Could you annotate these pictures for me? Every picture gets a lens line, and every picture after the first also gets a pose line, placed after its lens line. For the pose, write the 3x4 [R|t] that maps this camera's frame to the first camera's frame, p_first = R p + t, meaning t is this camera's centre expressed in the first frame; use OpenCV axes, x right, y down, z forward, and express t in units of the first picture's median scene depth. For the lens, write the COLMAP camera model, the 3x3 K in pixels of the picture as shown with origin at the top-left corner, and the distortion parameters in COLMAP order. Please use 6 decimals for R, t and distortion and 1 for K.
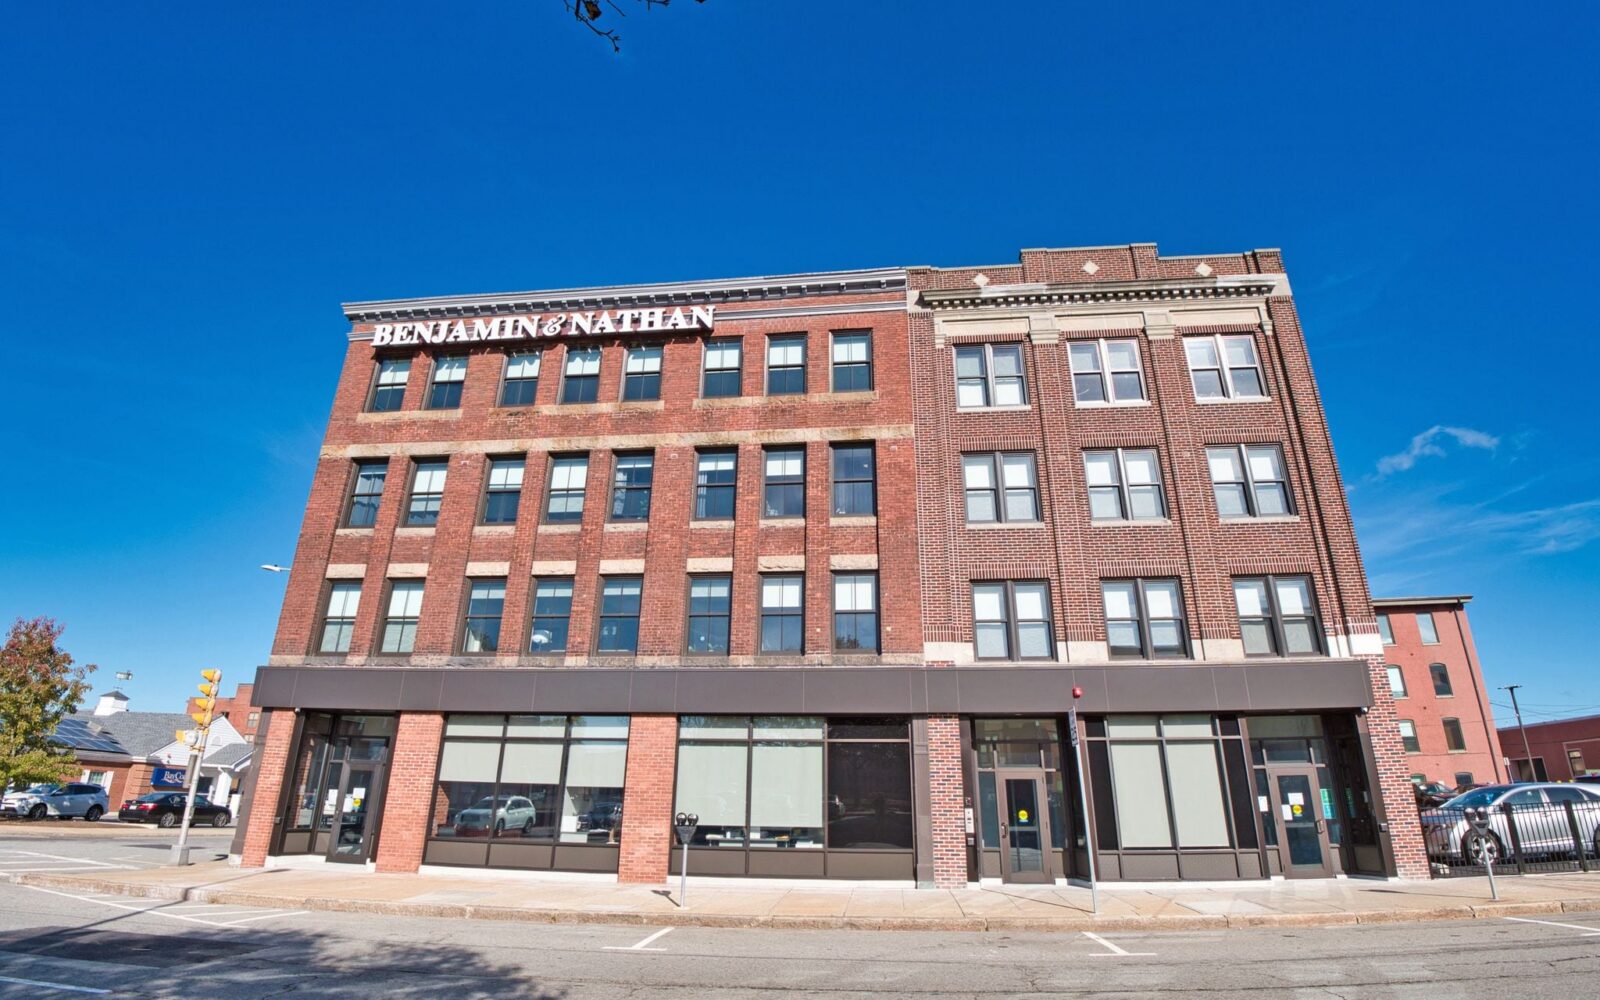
lens RADIAL K [[835.1, 0, 802.6], [0, 835.1, 419.3], [0, 0, 1]] dist [-0.048499, -0.000531]
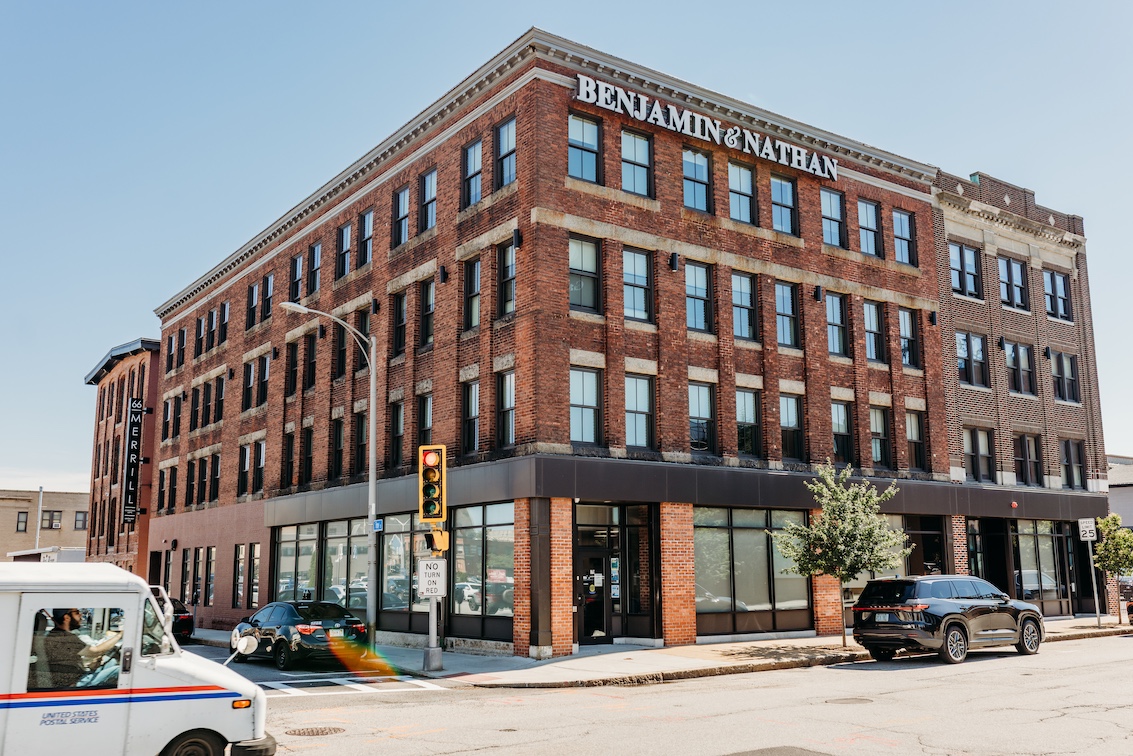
lens RADIAL K [[1038.2, 0, 566.5], [0, 1038.2, 378.0], [0, 0, 1]] dist [0.062240, 0.001044]
pose [[0.733506, 0.105630, 0.671425, -1.265595], [-0.261801, 0.955537, 0.135680, 0.046068], [-0.627240, -0.275302, 0.728546, 0.128968]]
